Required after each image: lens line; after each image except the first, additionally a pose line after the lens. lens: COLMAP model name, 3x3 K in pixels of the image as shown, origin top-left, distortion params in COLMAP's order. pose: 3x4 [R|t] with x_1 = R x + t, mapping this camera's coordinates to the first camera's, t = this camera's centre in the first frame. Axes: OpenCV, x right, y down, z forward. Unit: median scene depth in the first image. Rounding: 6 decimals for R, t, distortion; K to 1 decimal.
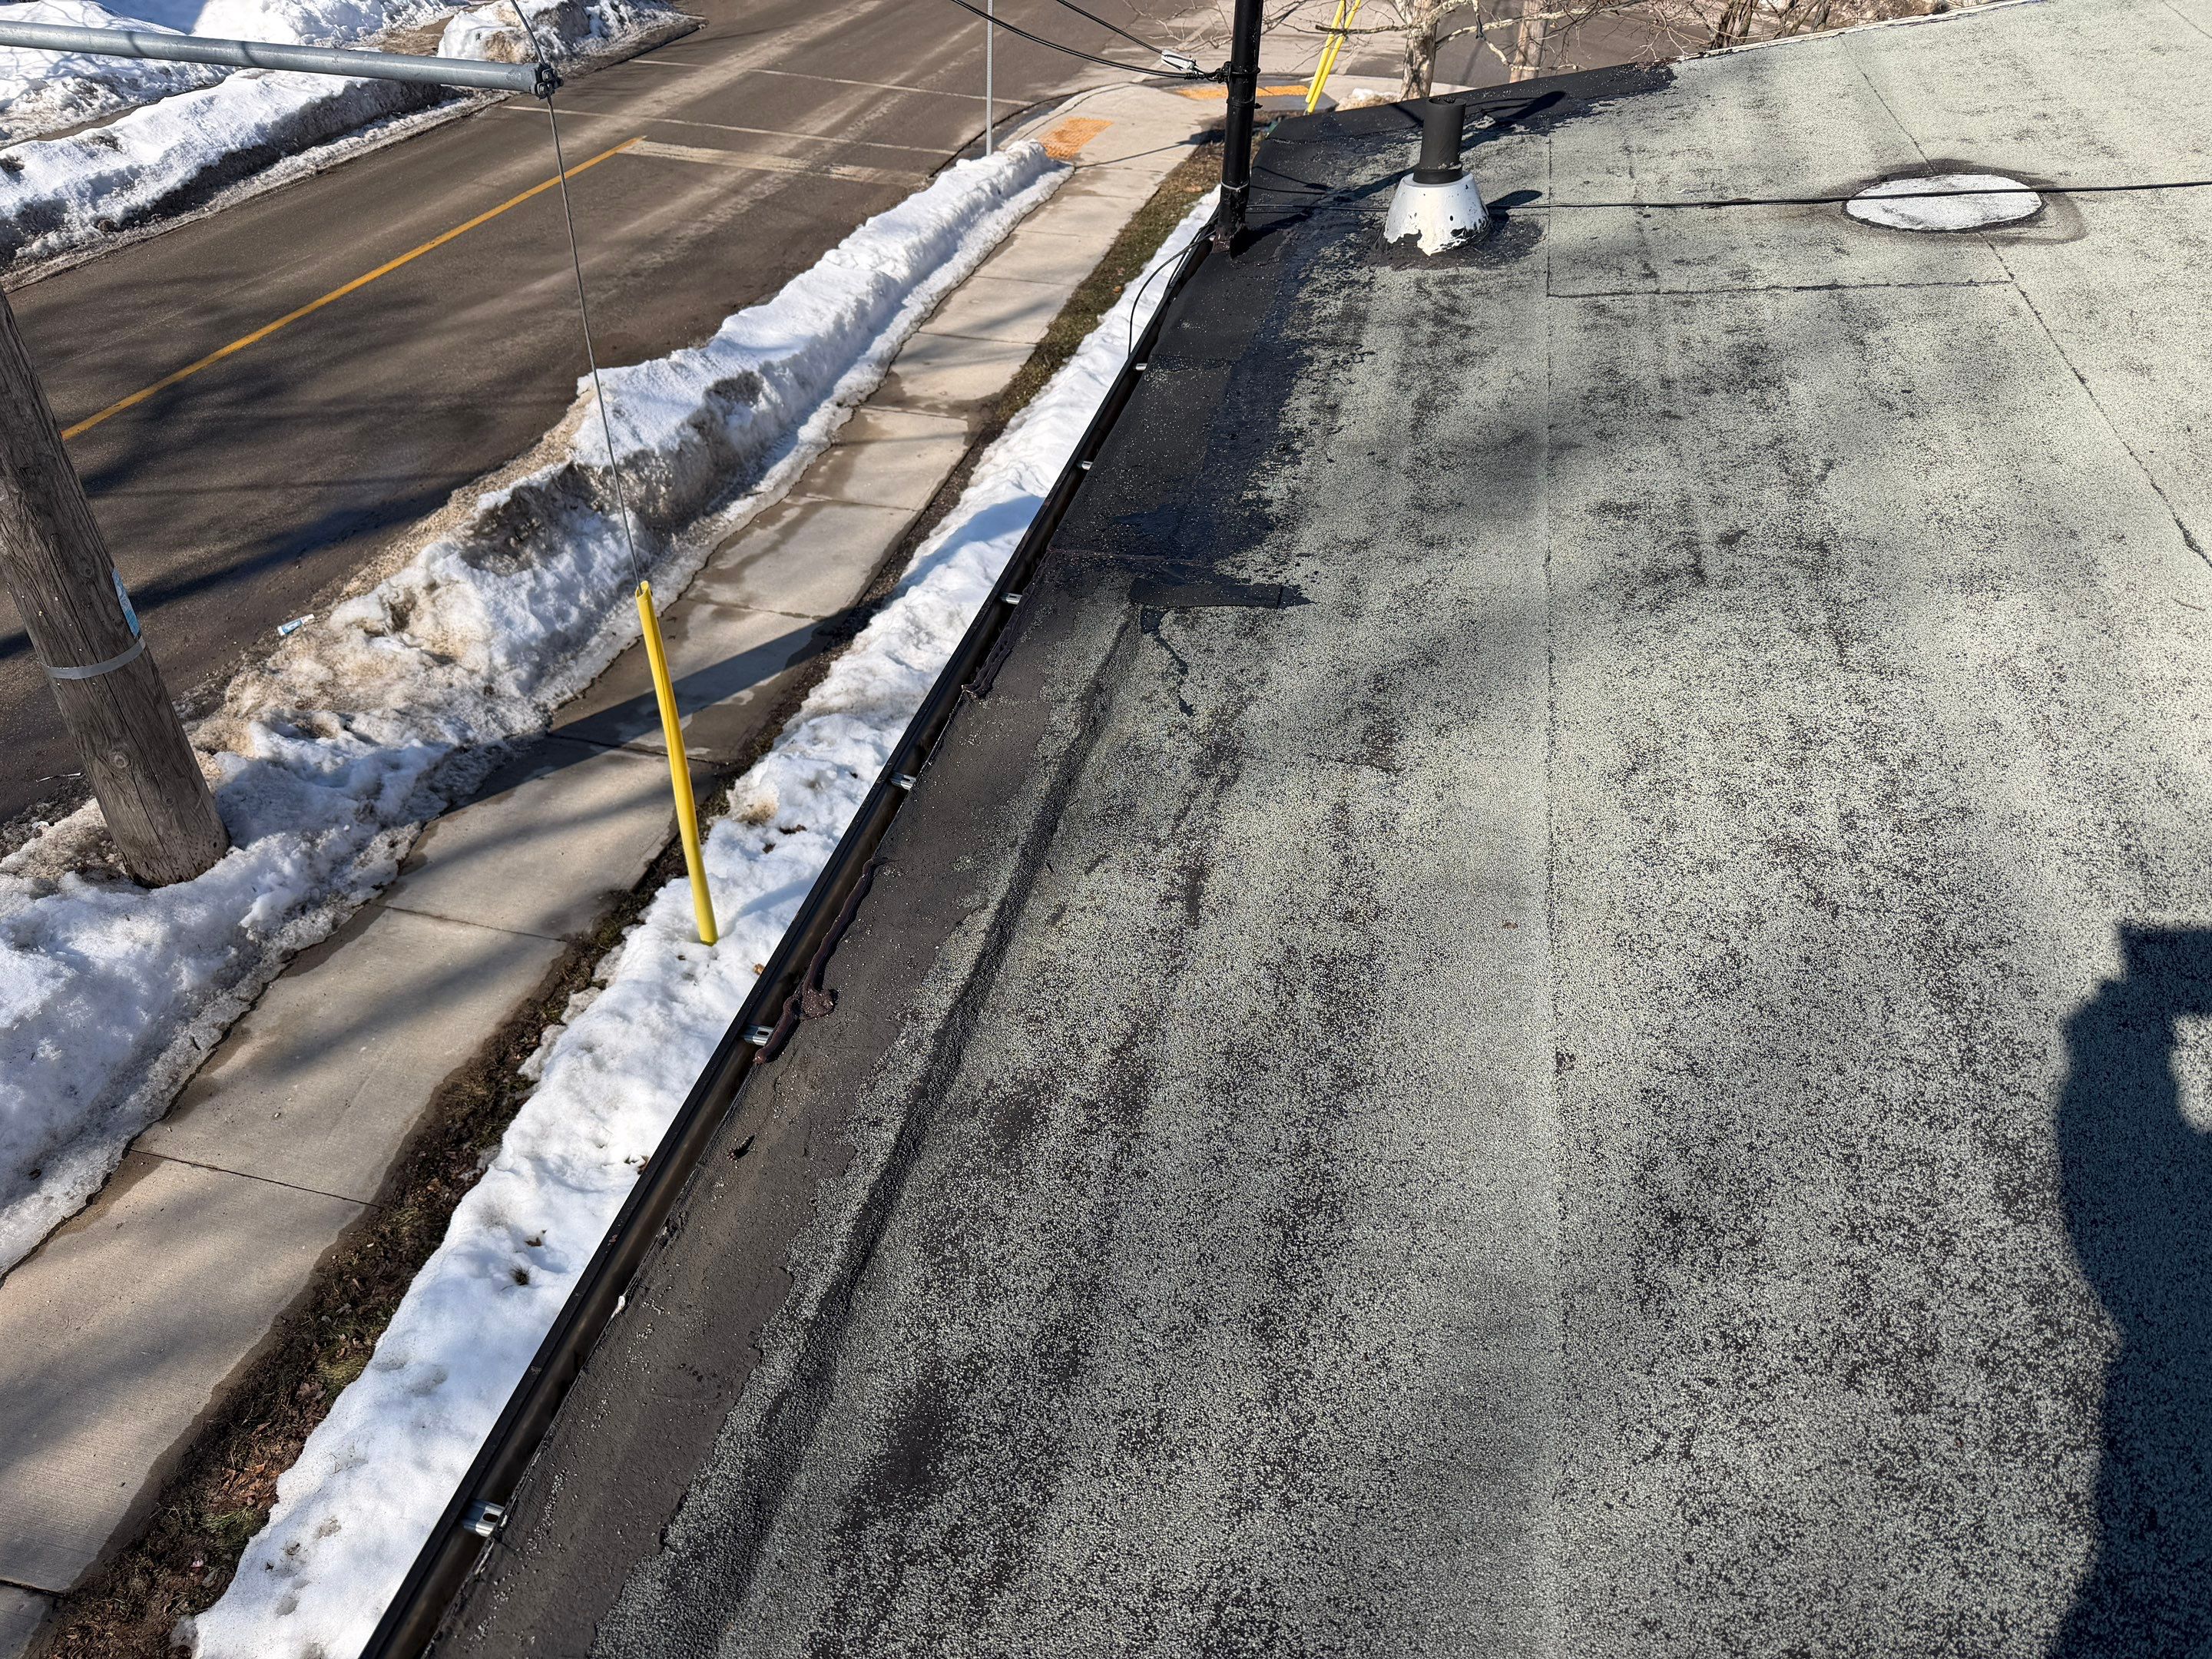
lens RADIAL K [[1570.8, 0, 1110.4], [0, 1570.8, 836.9], [0, 0, 1]] dist [-0.043528, 0.016301]
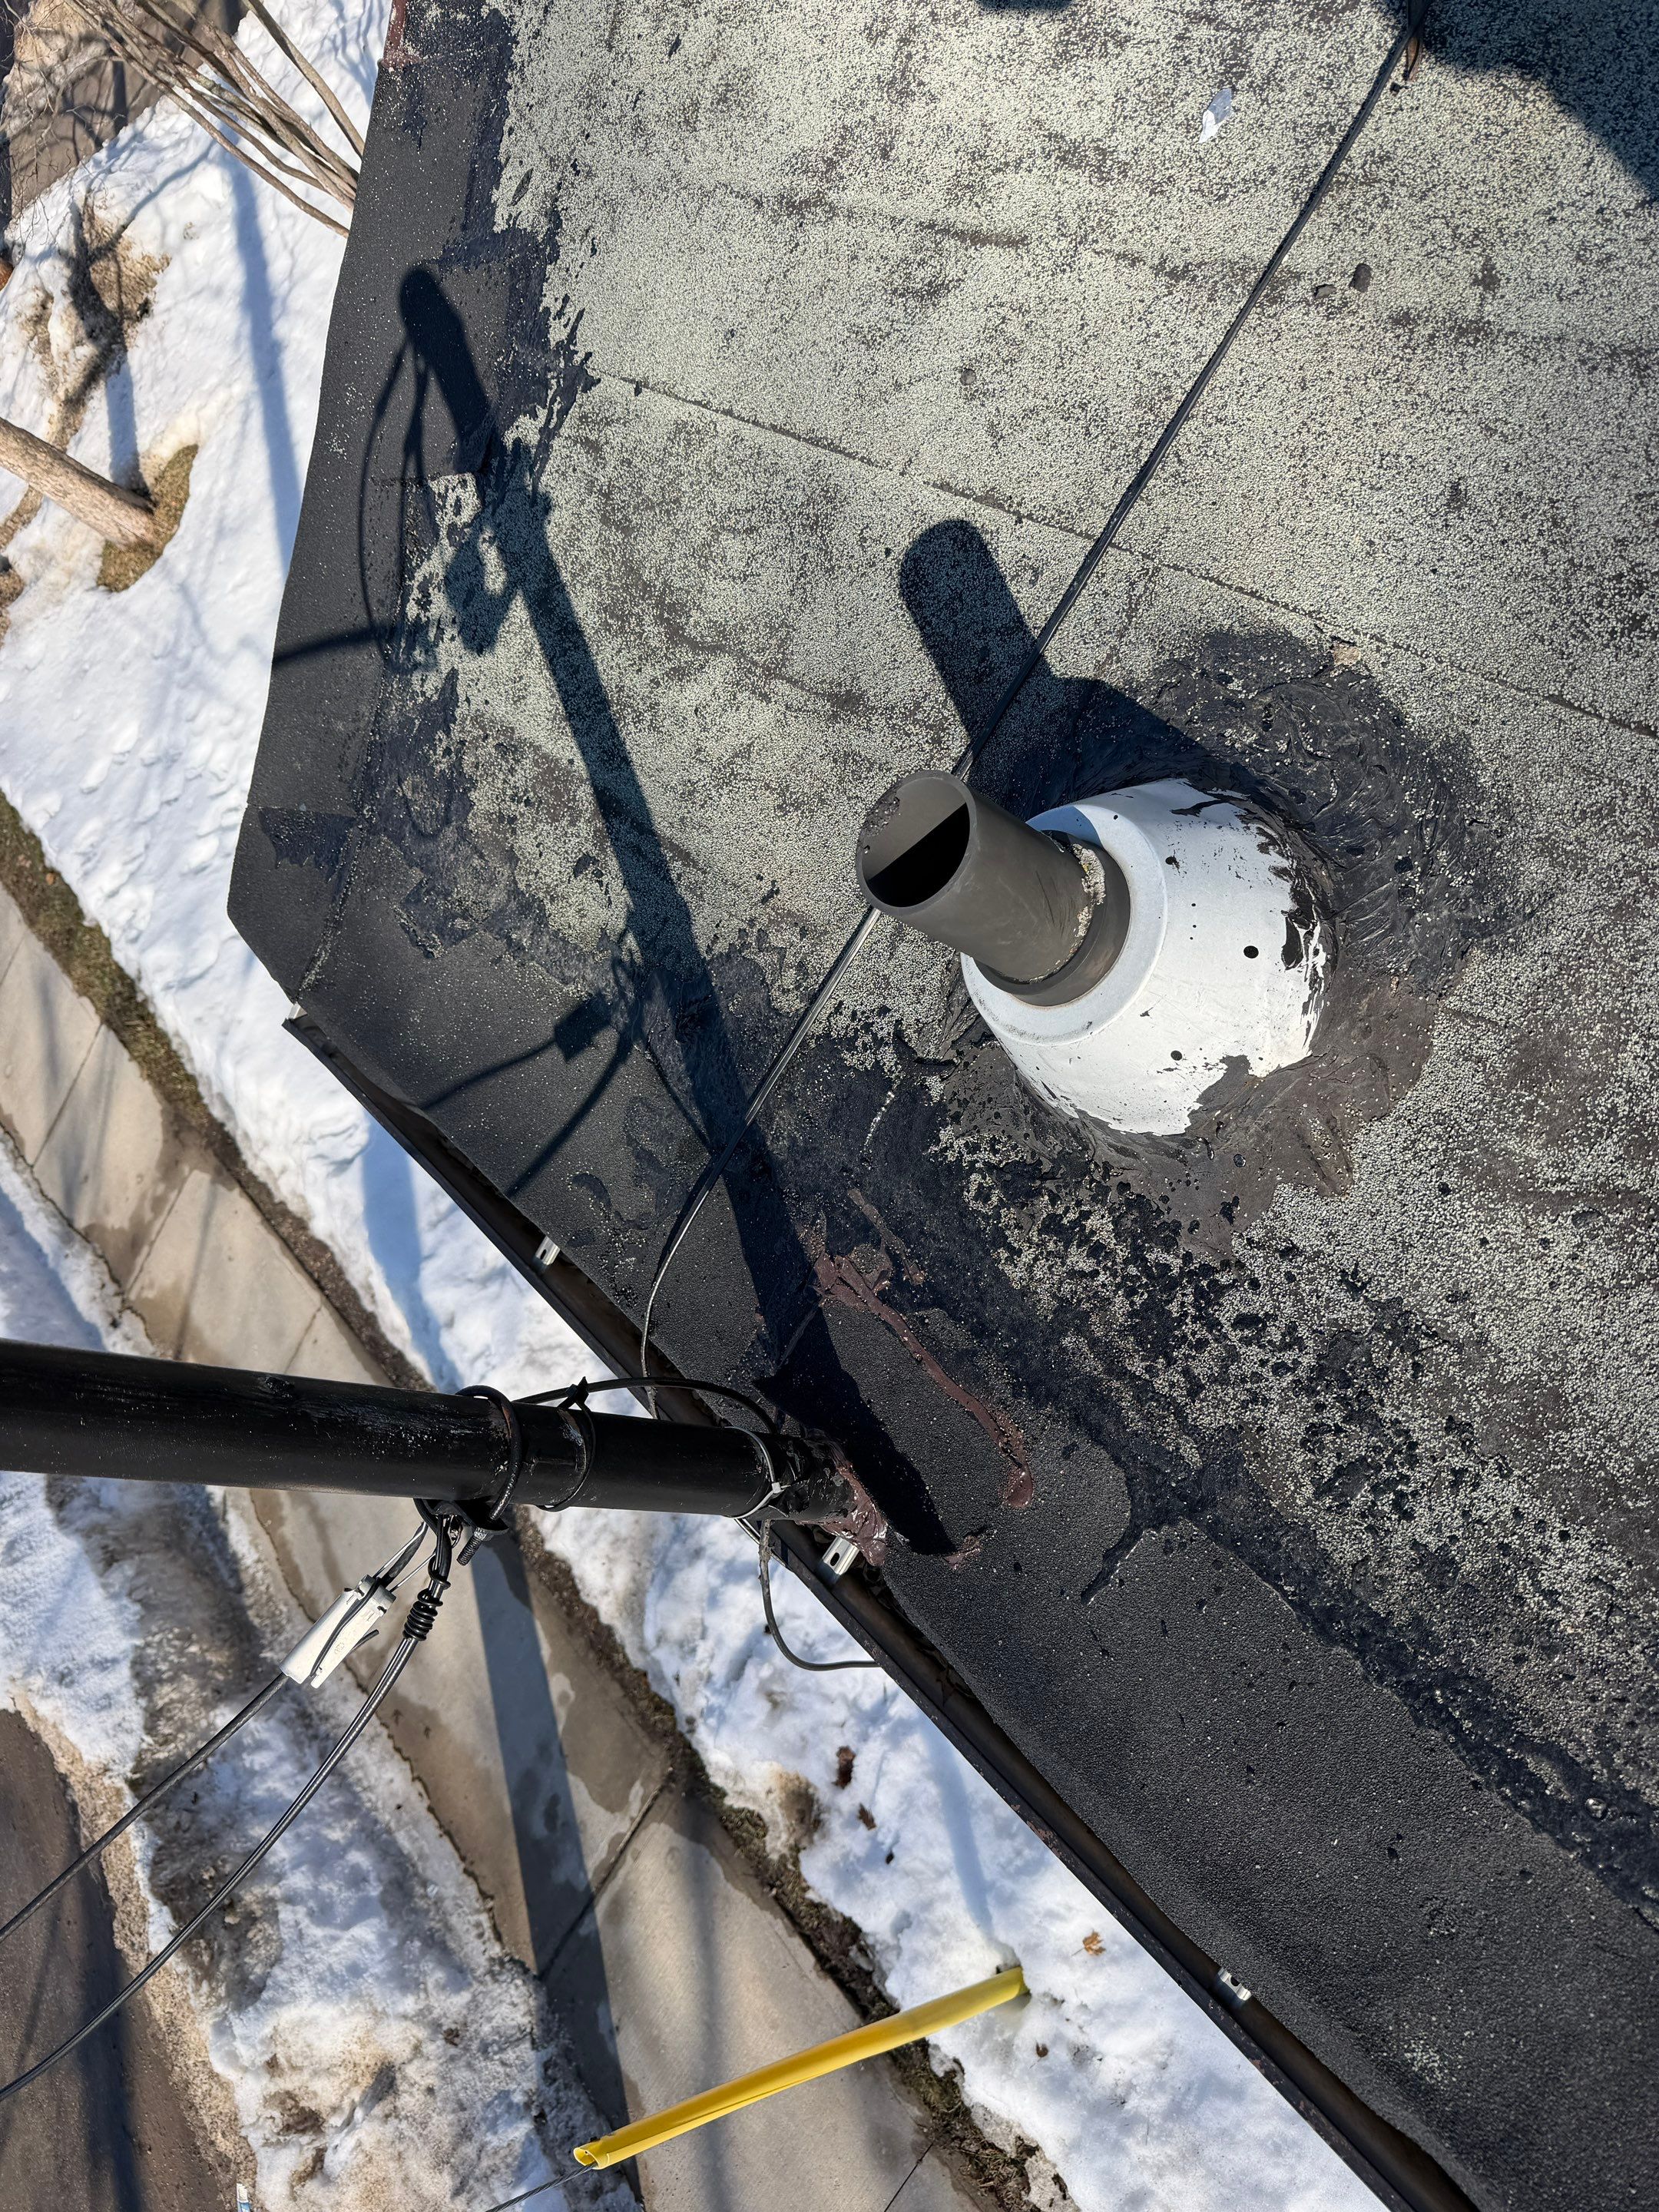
lens RADIAL K [[1570.8, 0, 814.9], [0, 1570.8, 1114.6], [0, 0, 1]] dist [-0.043528, 0.016301]
pose [[0.340153, -0.939758, -0.033933, 0.072319], [0.919243, 0.324688, 0.222645, -0.220965], [-0.198215, -0.106926, 0.974309, 0.305499]]
